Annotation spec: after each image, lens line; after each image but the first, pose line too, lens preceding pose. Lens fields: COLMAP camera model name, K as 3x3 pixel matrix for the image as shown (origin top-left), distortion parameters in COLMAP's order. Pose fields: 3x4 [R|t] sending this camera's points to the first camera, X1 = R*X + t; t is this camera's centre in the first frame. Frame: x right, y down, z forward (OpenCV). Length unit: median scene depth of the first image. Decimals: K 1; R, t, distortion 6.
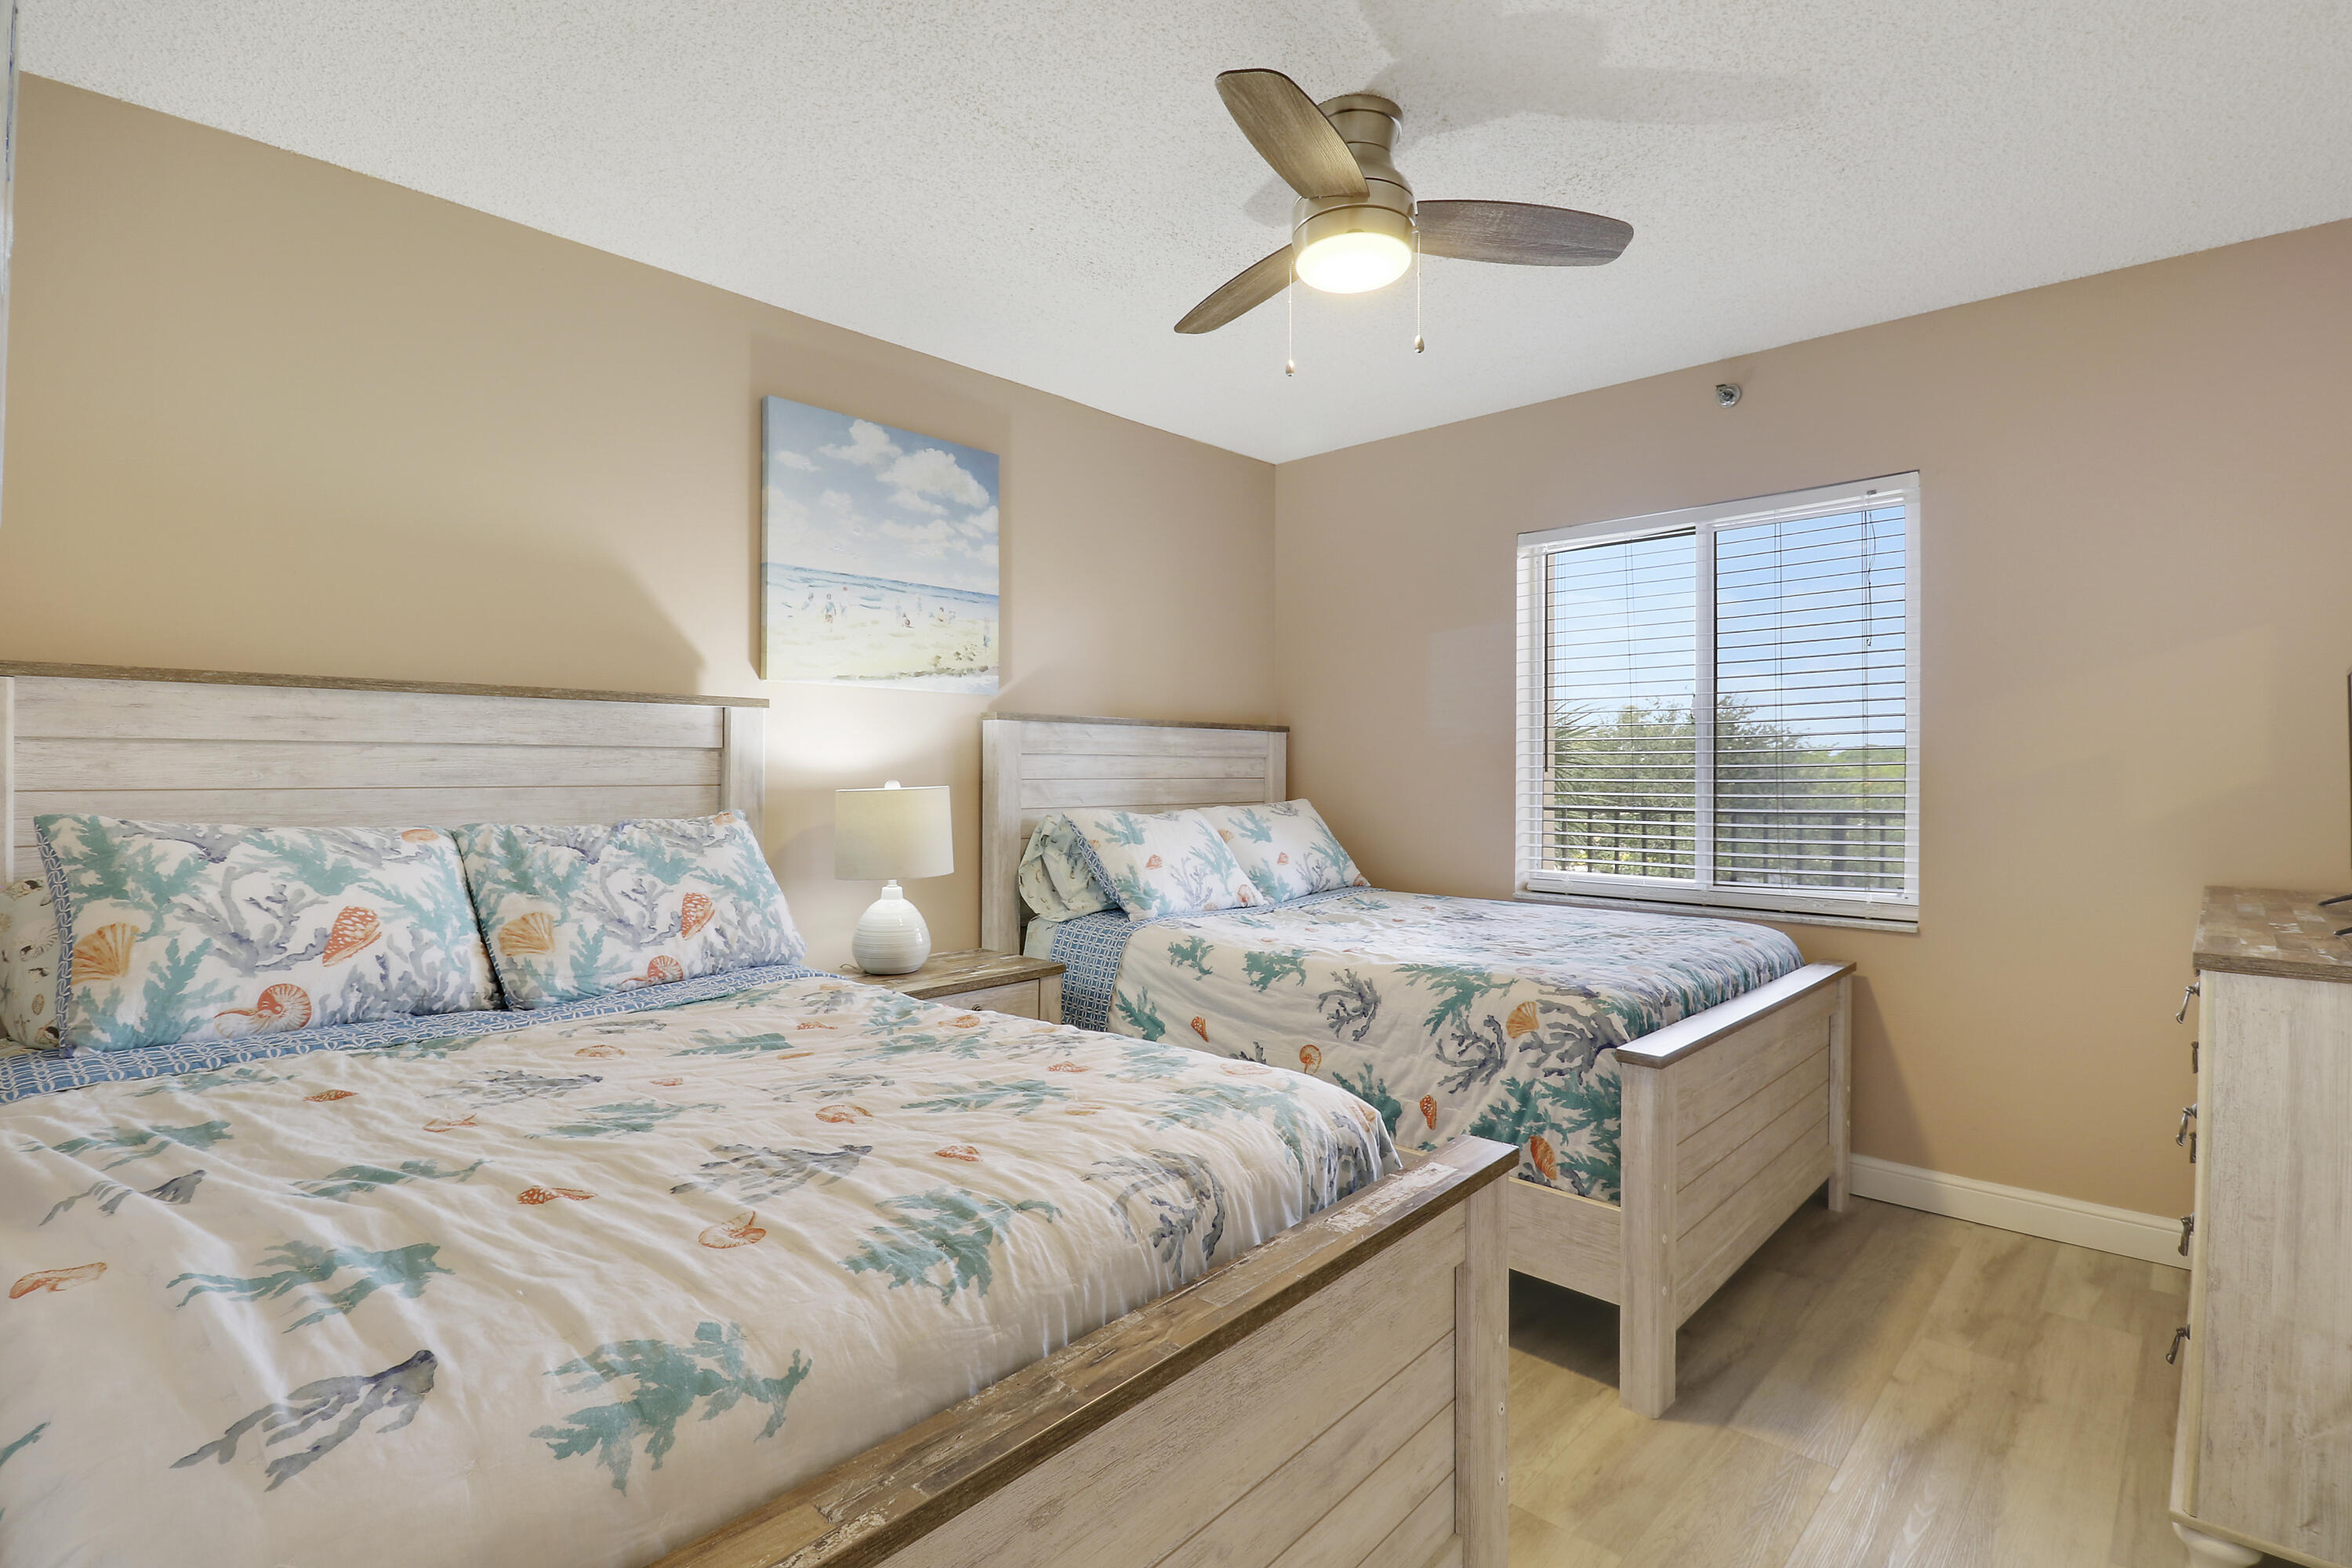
lens RADIAL K [[1101.5, 0, 1176.1], [0, 1101.5, 733.2], [0, 0, 1]] dist [0.001014, -0.013214]
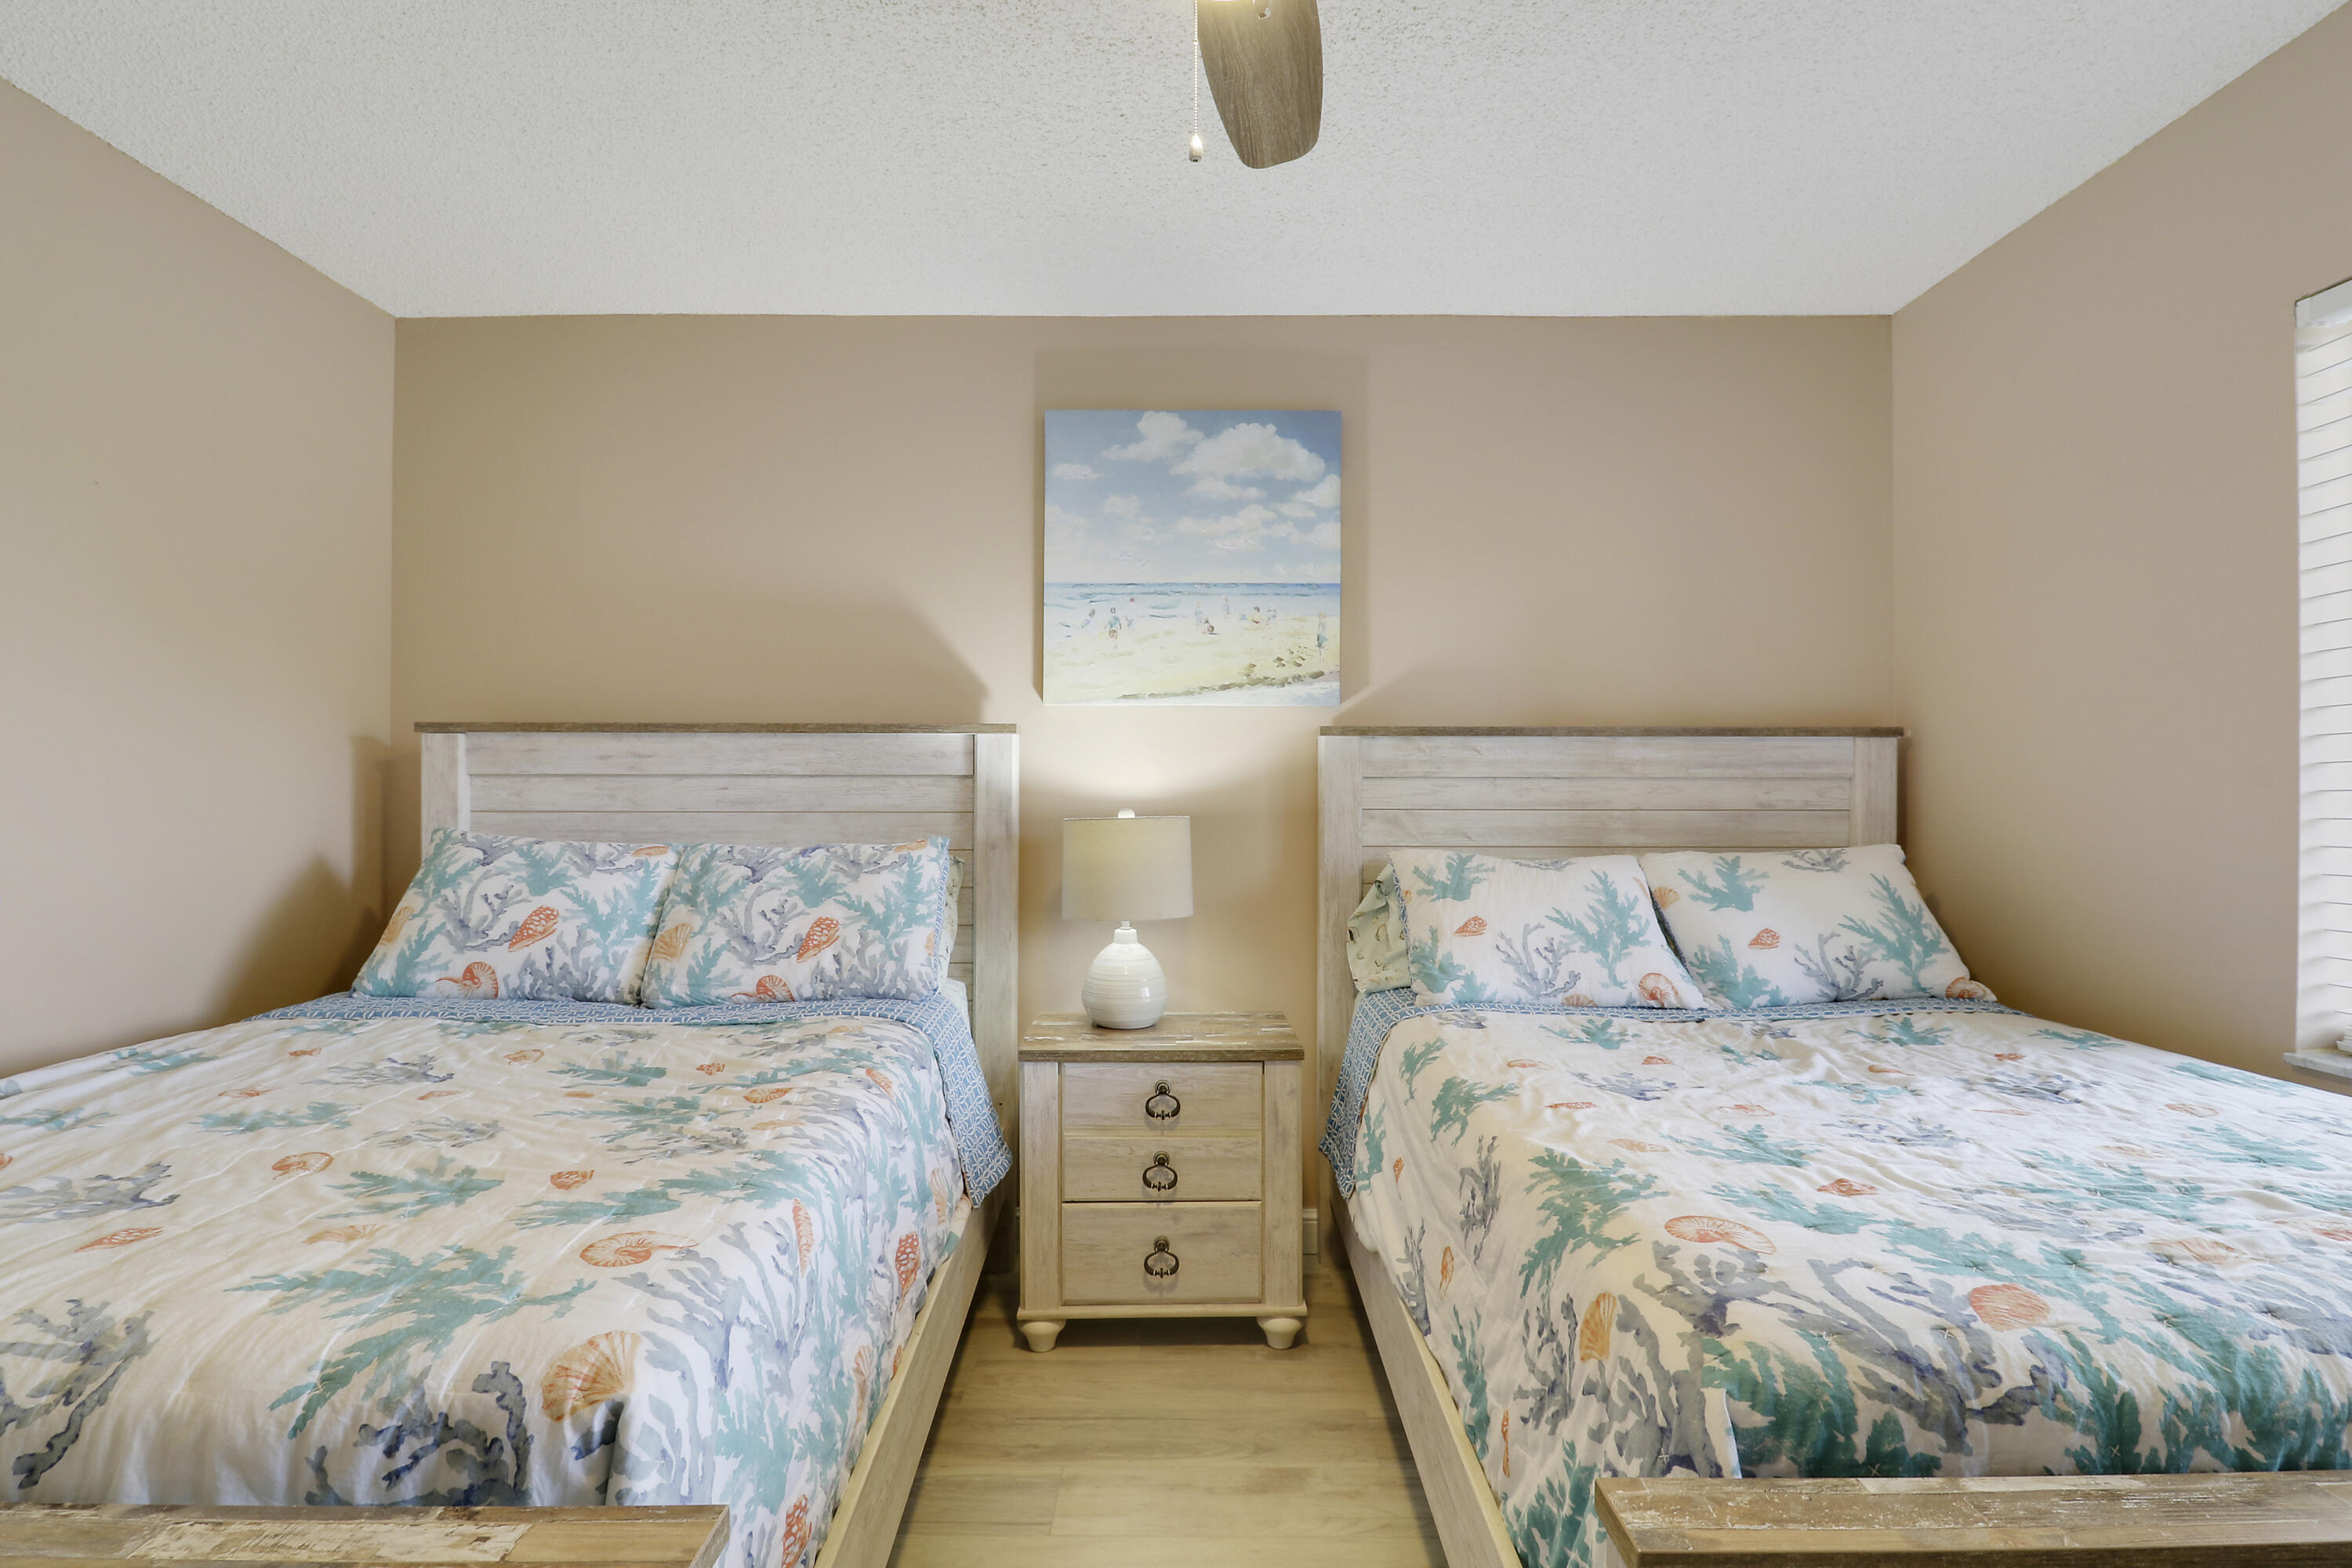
lens RADIAL K [[1094.5, 0, 1179.7], [0, 1094.5, 772.9], [0, 0, 1]] dist [0.001100, -0.012201]
pose [[0.686297, -0.017357, -0.727114, 0.397505], [0.023661, 0.999719, -0.001532, 0.015697], [0.726936, -0.016153, 0.686515, 0.412678]]
